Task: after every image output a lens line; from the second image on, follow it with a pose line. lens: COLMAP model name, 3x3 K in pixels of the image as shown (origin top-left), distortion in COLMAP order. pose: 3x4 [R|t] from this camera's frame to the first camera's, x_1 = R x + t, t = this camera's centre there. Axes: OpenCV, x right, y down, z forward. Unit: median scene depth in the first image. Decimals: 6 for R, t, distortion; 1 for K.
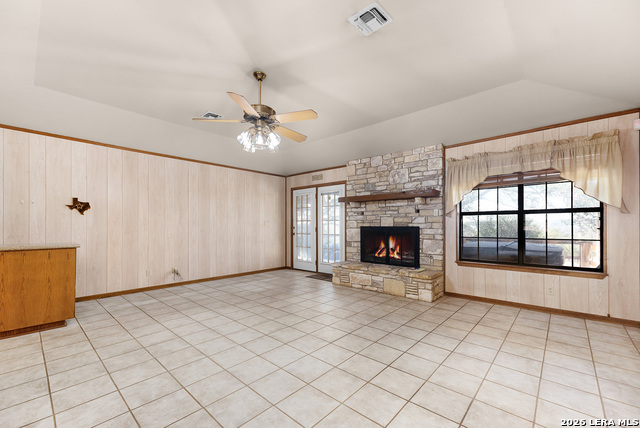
lens RADIAL K [[270.5, 0, 311.2], [0, 270.5, 219.4], [0, 0, 1]] dist [0.000428, 0.000119]
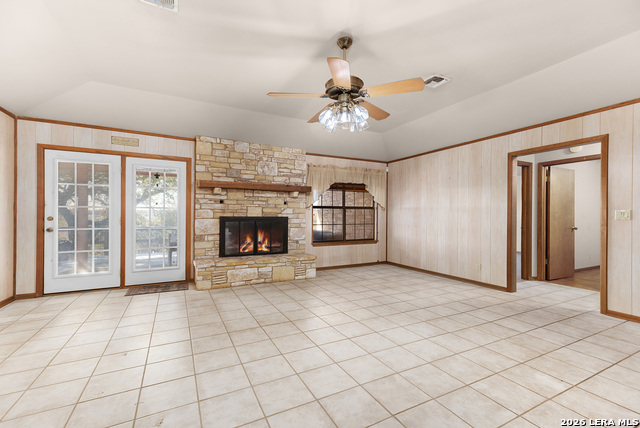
lens RADIAL K [[270.5, 0, 311.2], [0, 270.5, 219.4], [0, 0, 1]] dist [0.000428, 0.000119]
pose [[0.350018, -0.000392, 0.936743, -0.606678], [-0.022386, 0.999711, 0.008783, 0.023872], [-0.936475, -0.024044, 0.349908, 0.489077]]
